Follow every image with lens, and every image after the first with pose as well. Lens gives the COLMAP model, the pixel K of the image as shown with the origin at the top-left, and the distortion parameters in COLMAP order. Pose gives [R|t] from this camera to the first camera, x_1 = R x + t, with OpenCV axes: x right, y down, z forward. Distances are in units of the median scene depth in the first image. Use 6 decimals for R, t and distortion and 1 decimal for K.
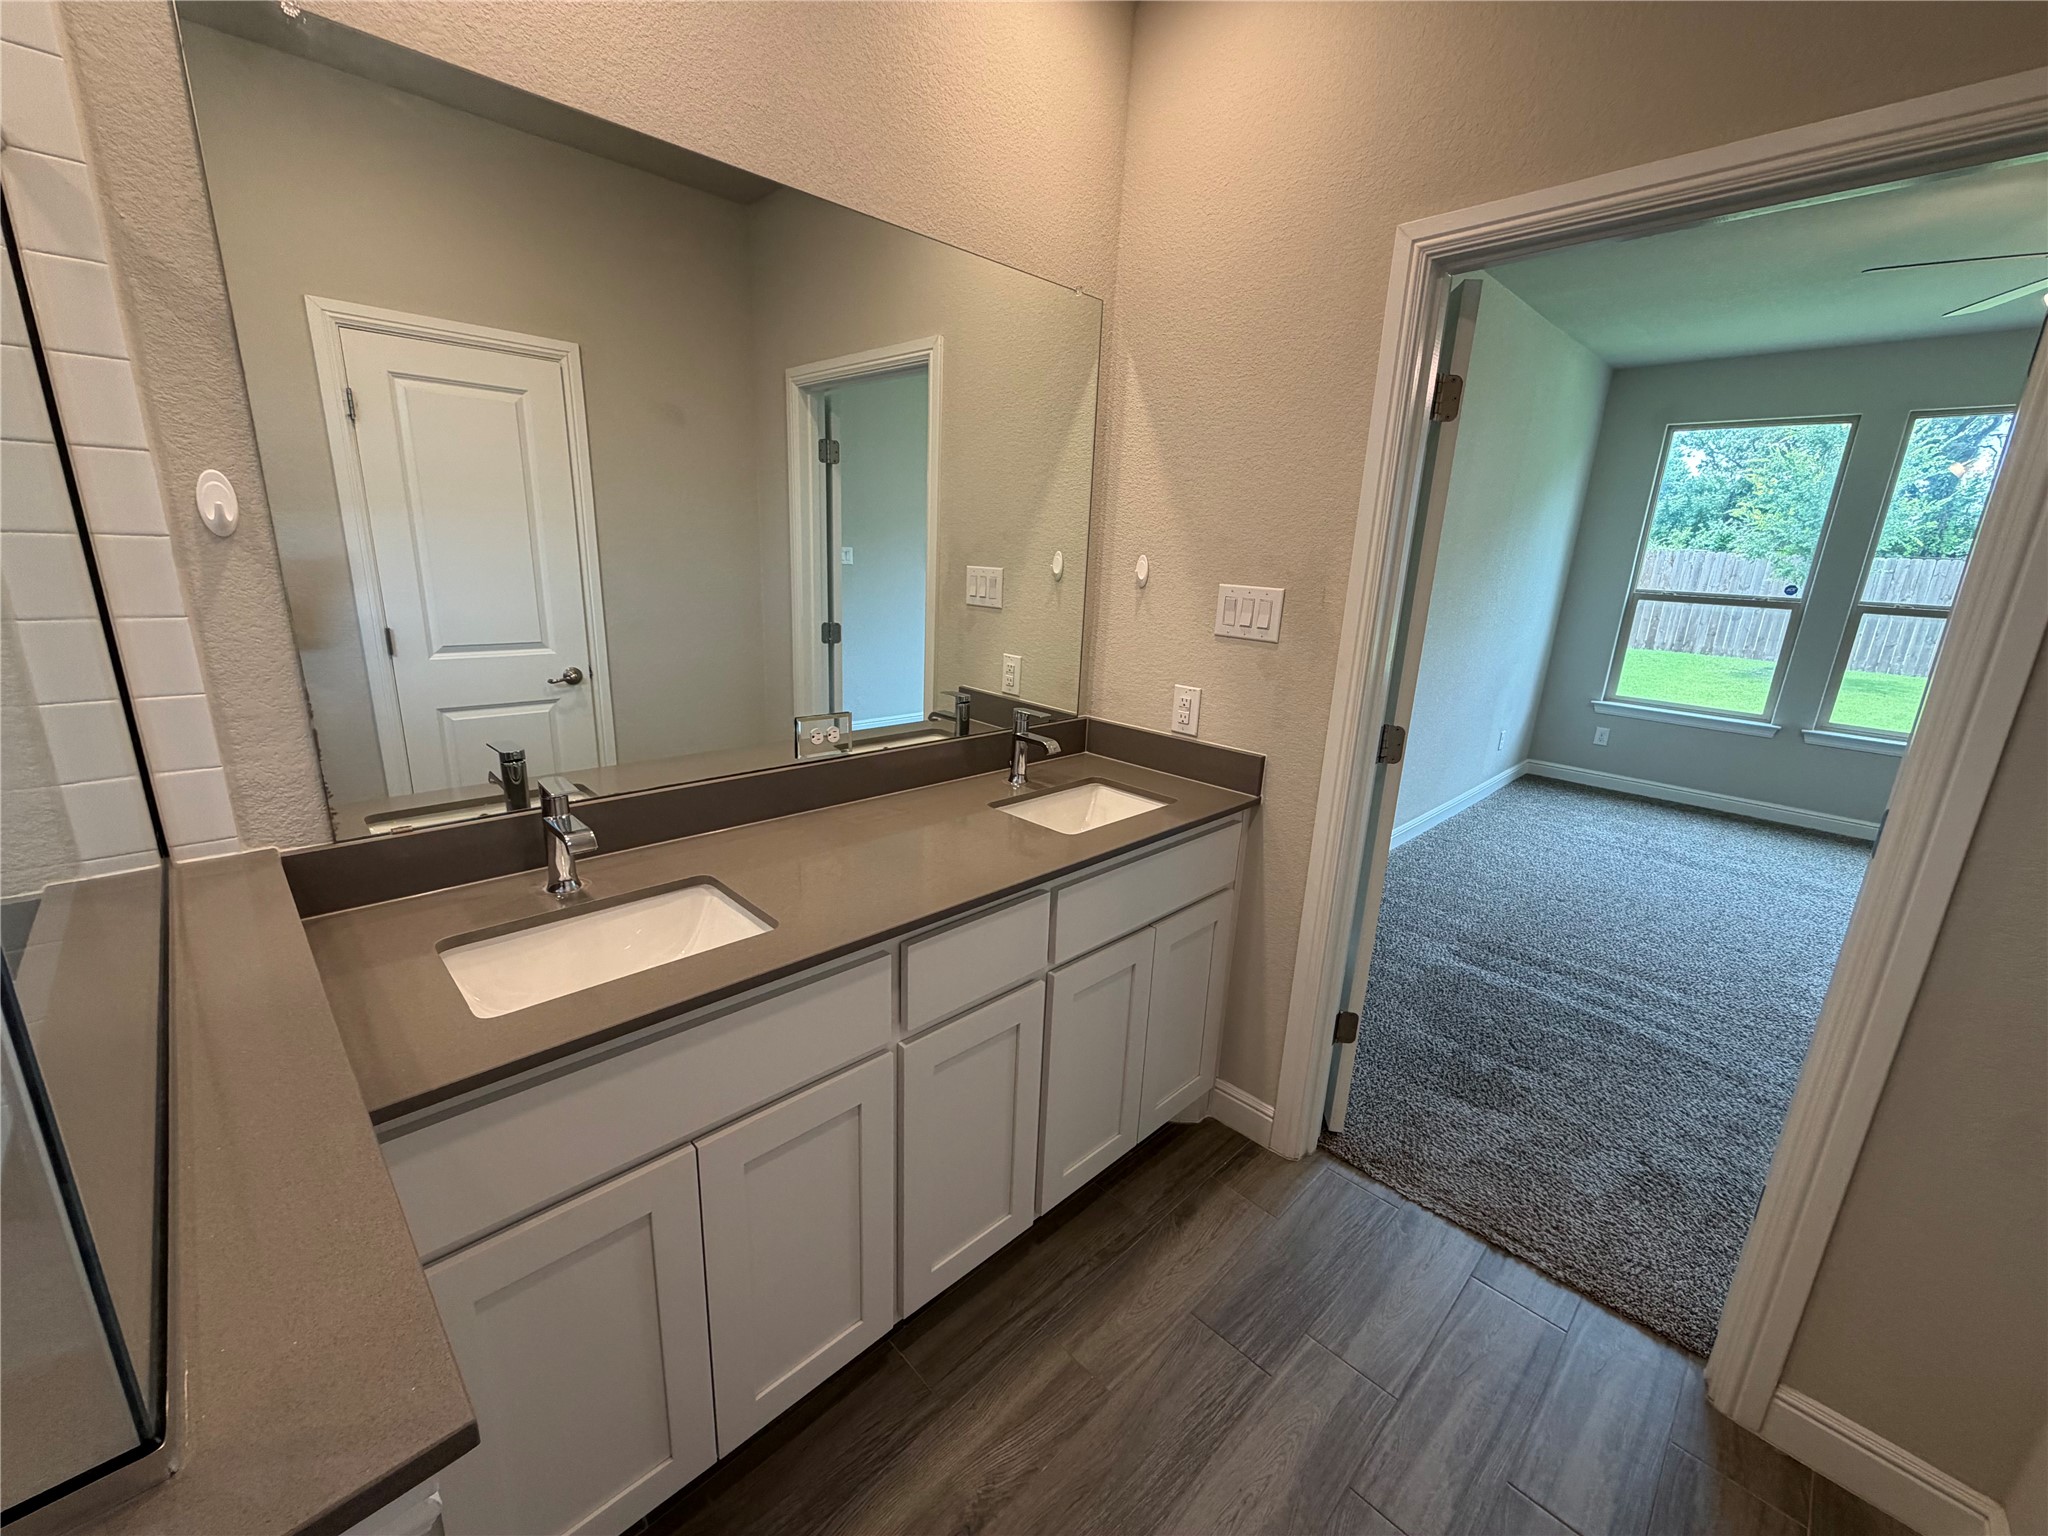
lens RADIAL K [[815.2, 0, 1019.1], [0, 815.2, 763.7], [0, 0, 1]] dist [0.001356, 0.000208]
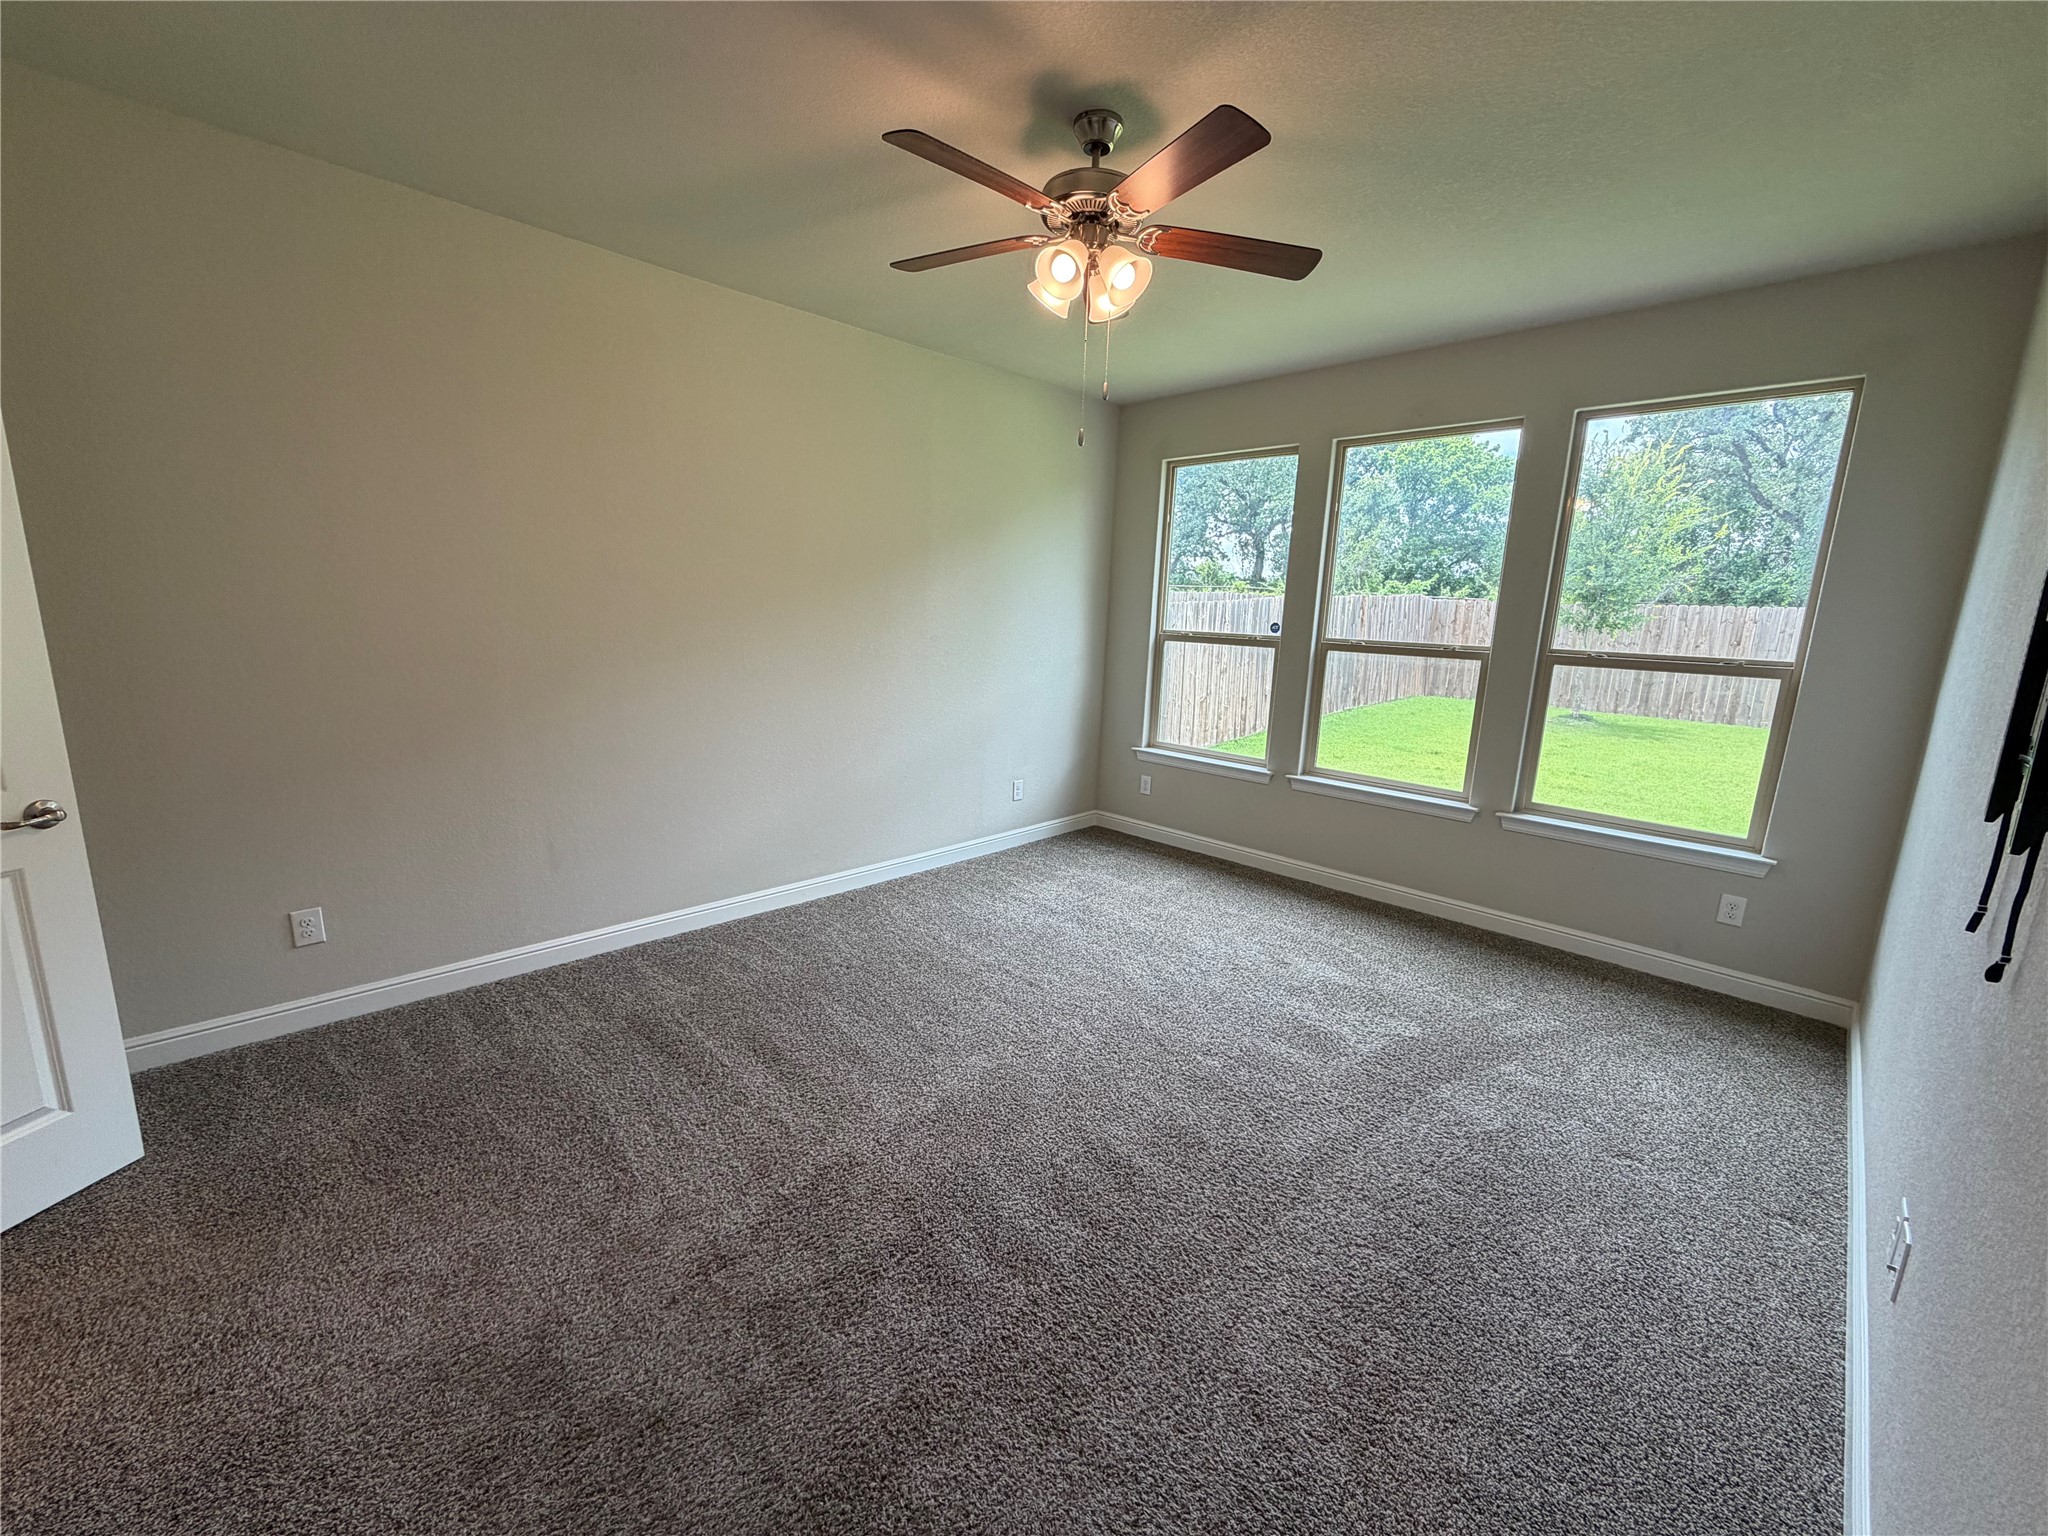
lens RADIAL K [[815.2, 0, 1019.1], [0, 815.2, 763.7], [0, 0, 1]] dist [0.001356, 0.000208]
pose [[0.999876, -0.012308, 0.009854, 1.808257], [0.013010, 0.997125, -0.074651, 0.032124], [-0.008907, 0.074770, 0.997161, 0.207441]]
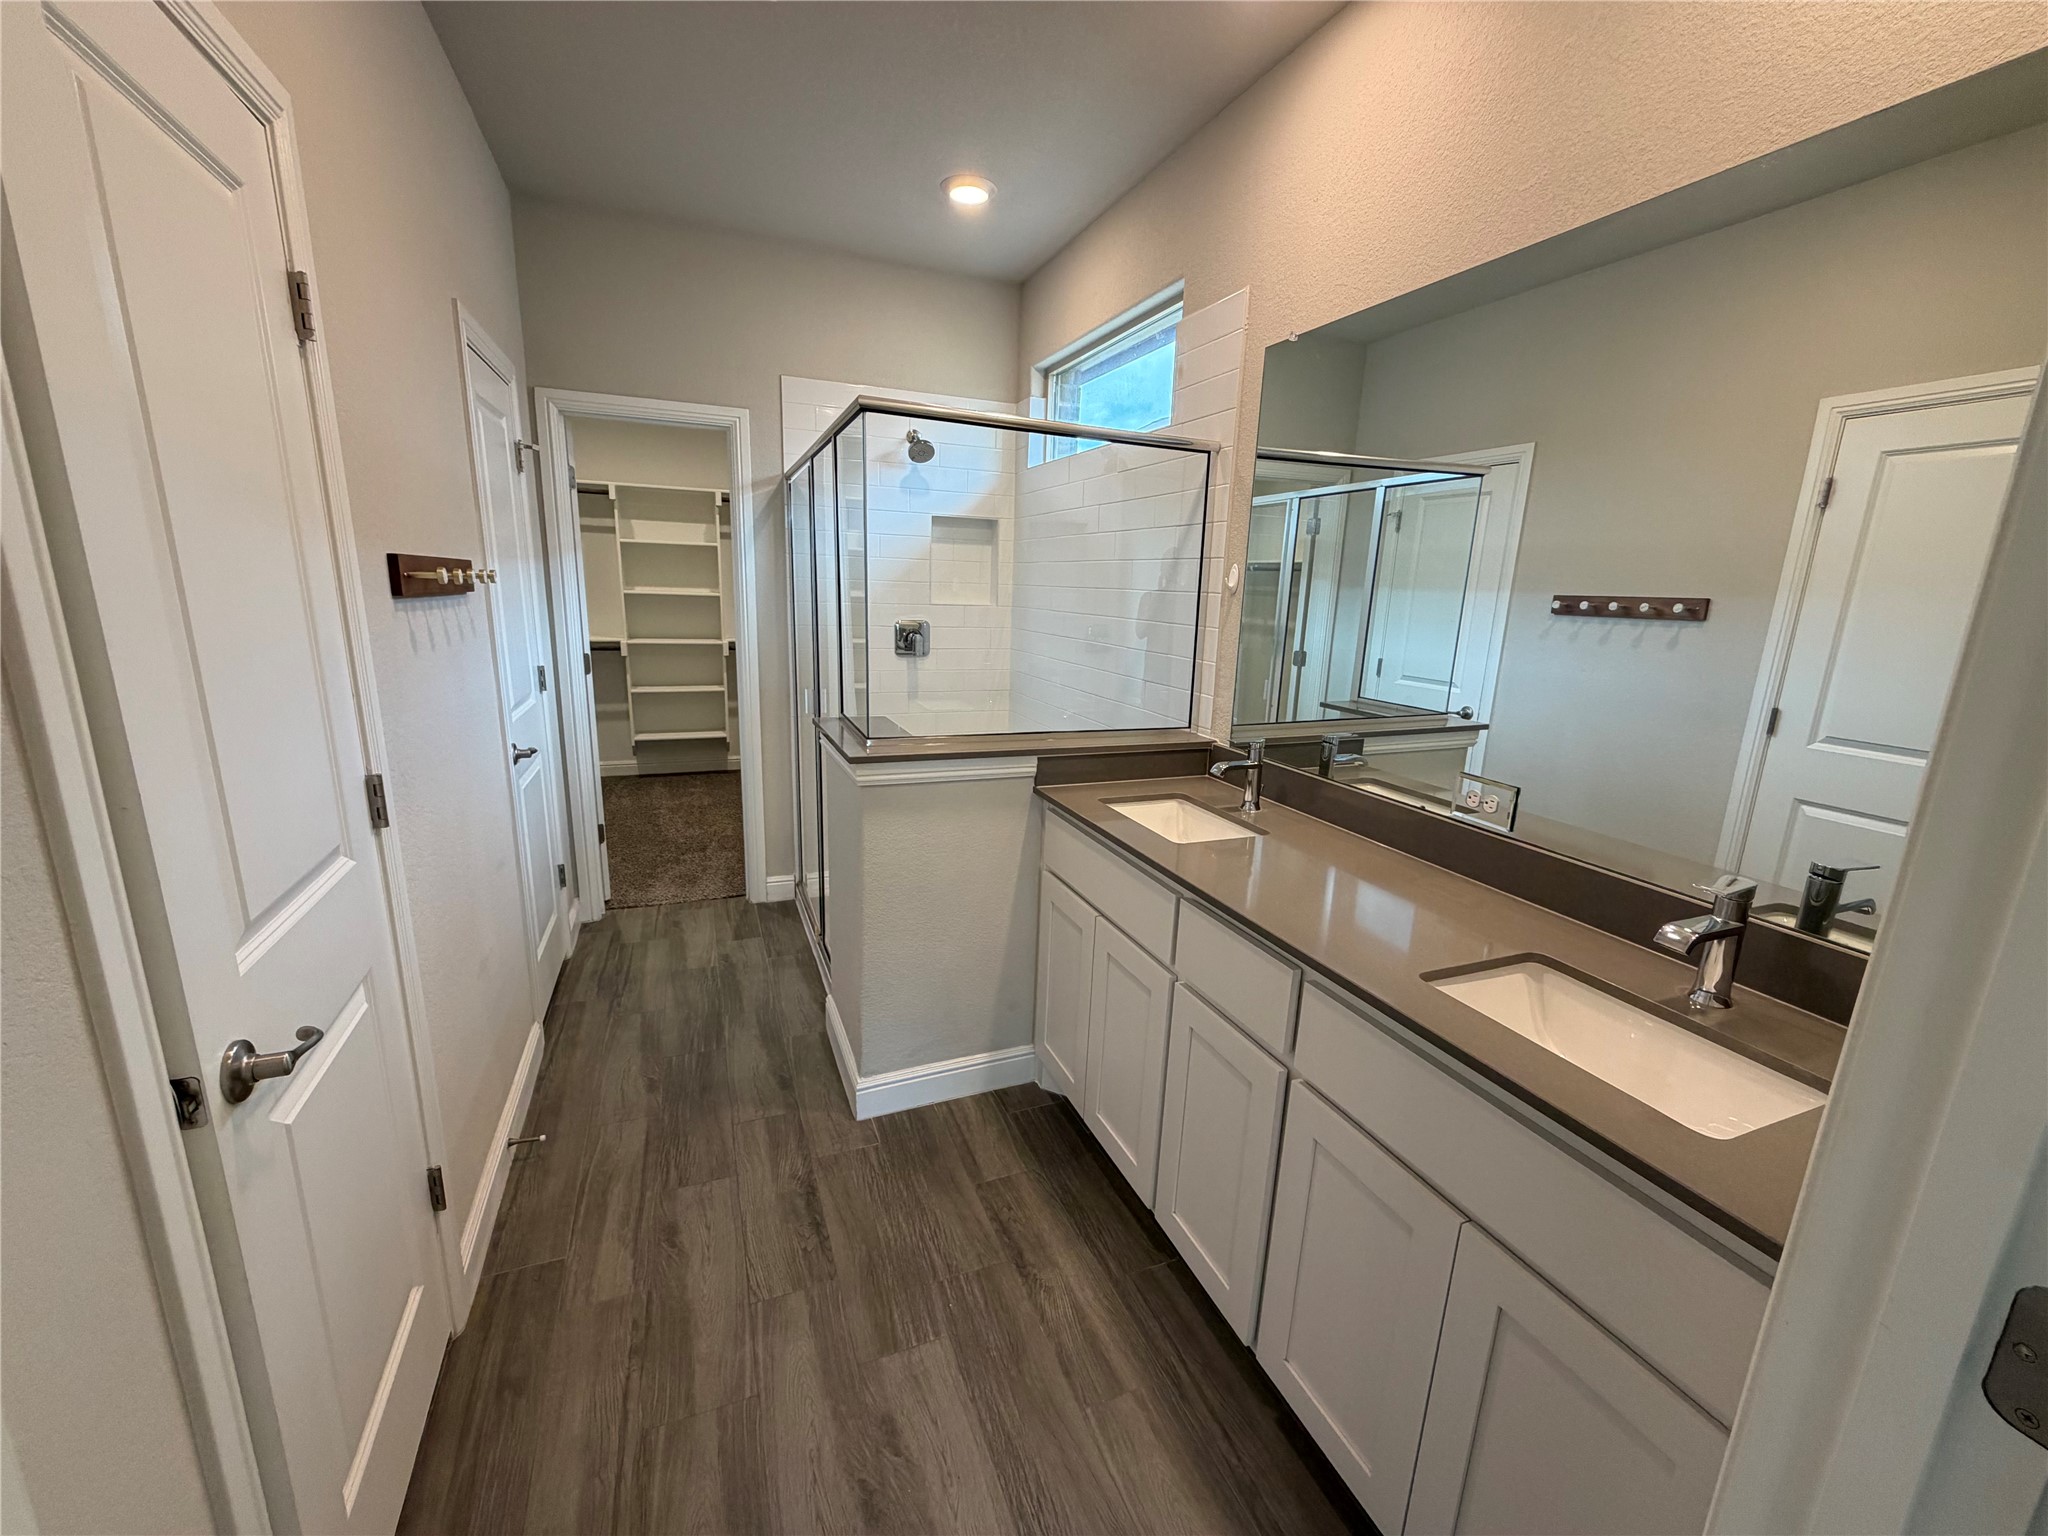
lens RADIAL K [[815.2, 0, 1019.1], [0, 815.2, 763.7], [0, 0, 1]] dist [0.001356, 0.000208]
pose [[-0.379206, 0.149536, -0.913150, 0.791598], [-0.286256, 0.919486, 0.269448, -0.171478], [0.879921, 0.363571, -0.305869, 0.802008]]
